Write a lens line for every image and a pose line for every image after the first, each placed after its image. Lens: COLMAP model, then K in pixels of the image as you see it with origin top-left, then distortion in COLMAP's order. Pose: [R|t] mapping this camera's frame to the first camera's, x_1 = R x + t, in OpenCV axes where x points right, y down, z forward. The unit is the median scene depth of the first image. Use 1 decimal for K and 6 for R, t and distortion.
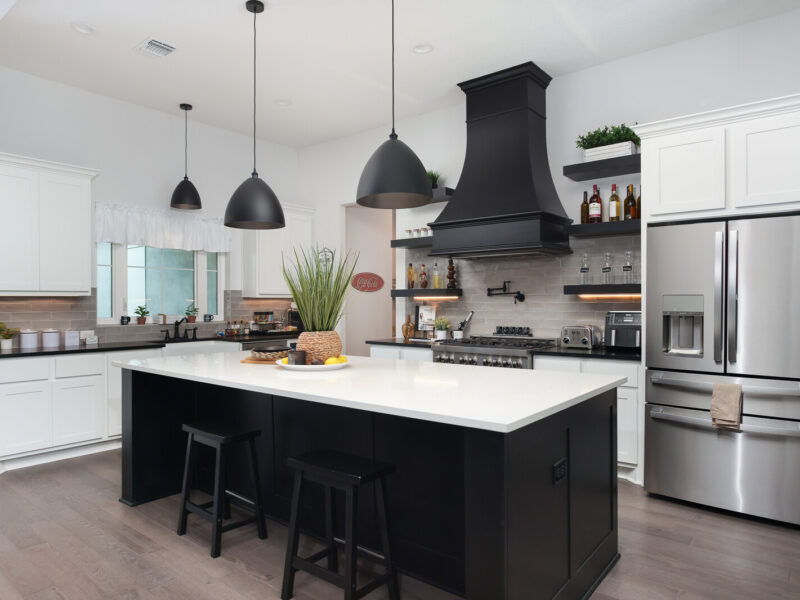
lens RADIAL K [[545.0, 0, 413.2], [0, 545.0, 300.6], [0, 0, 1]] dist [-0.025077, 0.001326]
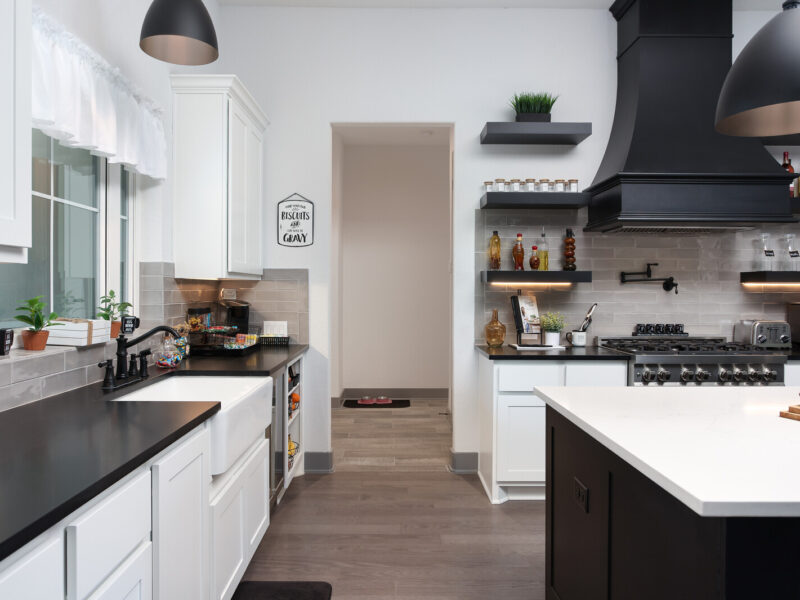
lens RADIAL K [[602.9, 0, 398.2], [0, 602.9, 290.4], [0, 0, 1]] dist [-0.018717, 0.004335]
pose [[0.760792, 0.004233, 0.648982, -0.656083], [-0.008230, 0.999961, 0.003125, 0.002104], [-0.648944, -0.007718, 0.760797, 0.623269]]
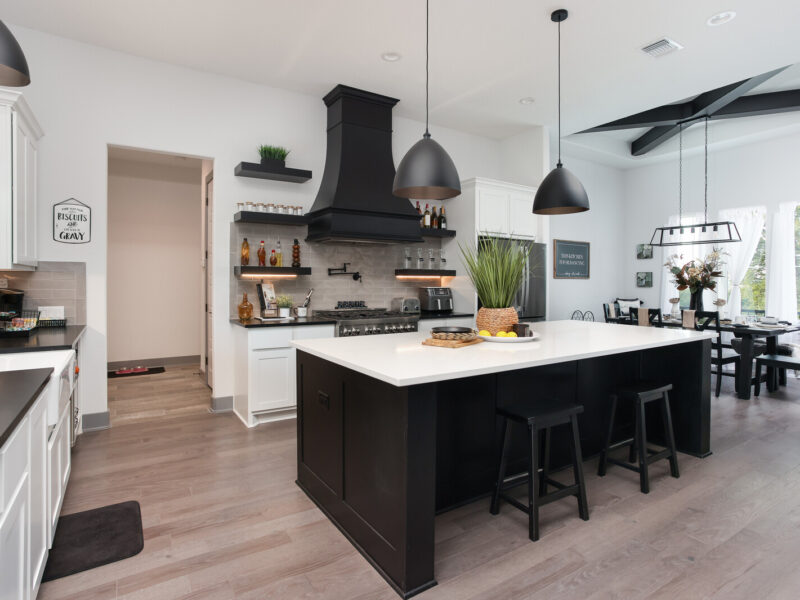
lens RADIAL K [[439.4, 0, 400.3], [0, 439.4, 283.4], [0, 0, 1]] dist [-0.007152, -0.000672]
pose [[0.310351, -0.002247, 0.950619, -0.738958], [-0.009567, 0.999939, 0.005486, 0.002371], [-0.950574, -0.010797, 0.310310, 0.613664]]
